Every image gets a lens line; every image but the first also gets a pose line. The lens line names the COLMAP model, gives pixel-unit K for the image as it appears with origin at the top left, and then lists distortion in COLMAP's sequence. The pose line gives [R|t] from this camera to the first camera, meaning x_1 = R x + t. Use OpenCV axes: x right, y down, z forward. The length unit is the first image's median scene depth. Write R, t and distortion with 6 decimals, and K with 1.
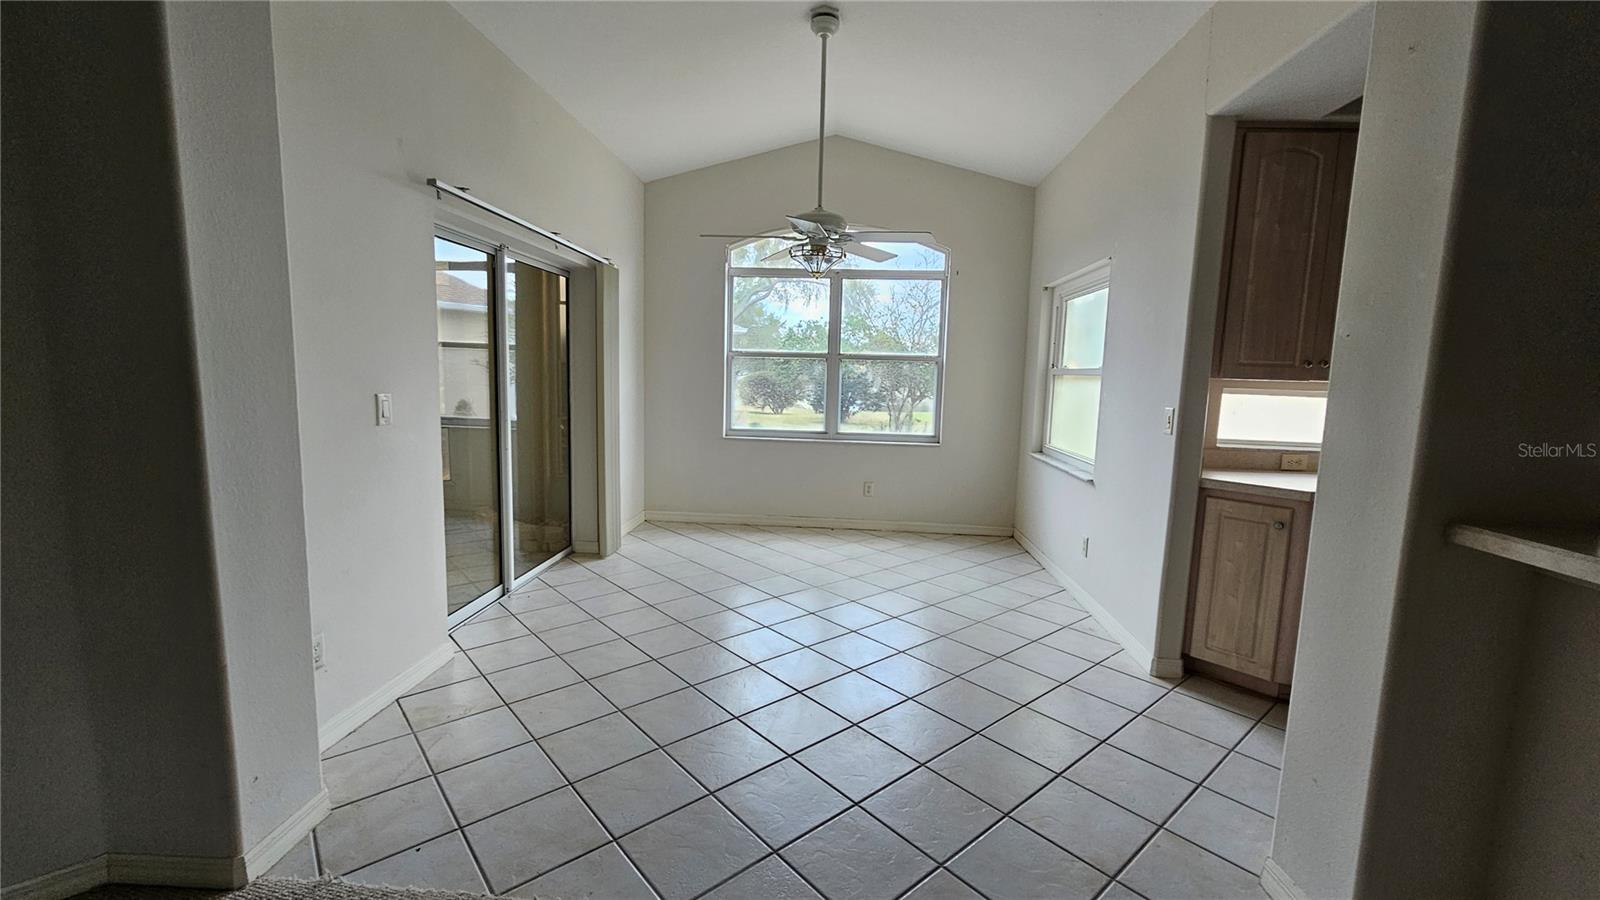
lens RADIAL K [[657.7, 0, 790.0], [0, 657.7, 447.9], [0, 0, 1]] dist [-0.007539, 0.003653]
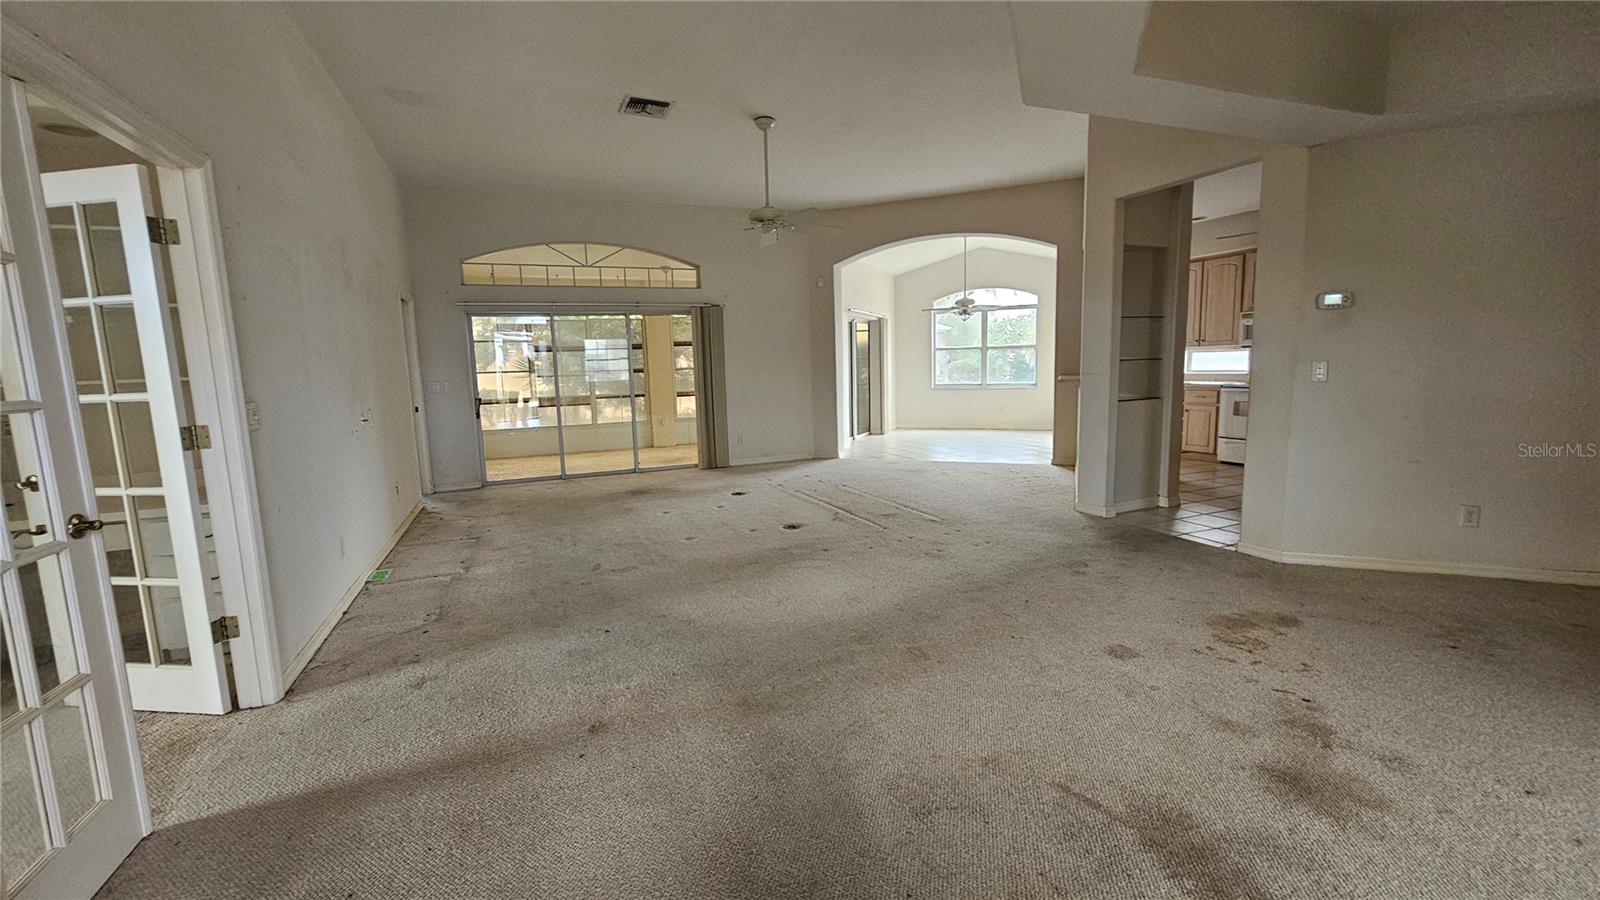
lens RADIAL K [[657.7, 0, 794.0], [0, 657.7, 448.7], [0, 0, 1]] dist [-0.007539, 0.003653]
pose [[0.950752, -0.014095, -0.309633, 0.139742], [0.017800, 0.999800, 0.009144, 0.161594], [0.309442, -0.014205, 0.950812, -1.255110]]
